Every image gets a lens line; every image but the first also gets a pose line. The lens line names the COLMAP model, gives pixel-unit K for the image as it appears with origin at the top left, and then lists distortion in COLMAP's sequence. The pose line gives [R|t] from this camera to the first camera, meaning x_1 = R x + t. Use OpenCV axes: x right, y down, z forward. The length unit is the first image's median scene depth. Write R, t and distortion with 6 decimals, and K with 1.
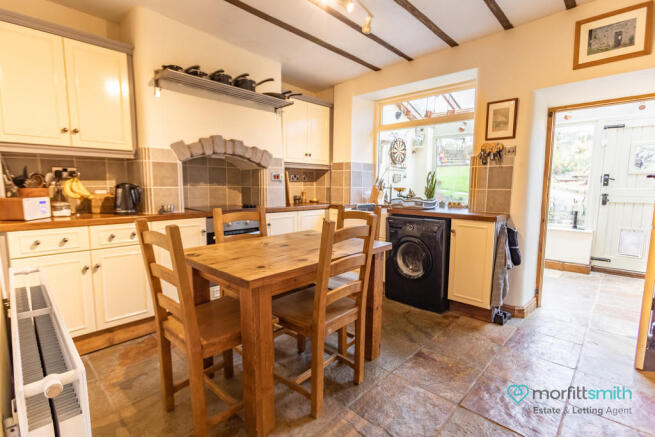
lens RADIAL K [[313.1, 0, 327.5], [0, 313.1, 218.5], [0, 0, 1]] dist [-0.030344, 0.022801]
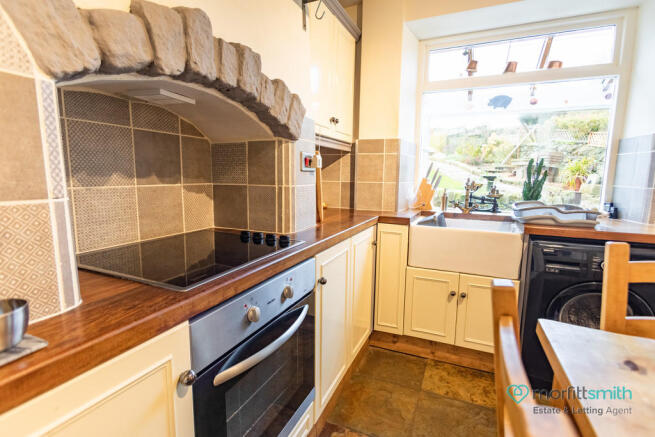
lens RADIAL K [[318.2, 0, 326.7], [0, 318.2, 212.9], [0, 0, 1]] dist [0.000118, 0.000233]
pose [[0.942886, -0.035018, 0.331269, -0.294555], [0.029901, 0.999342, 0.020532, -0.071932], [-0.331770, -0.009454, 0.943313, 0.581862]]
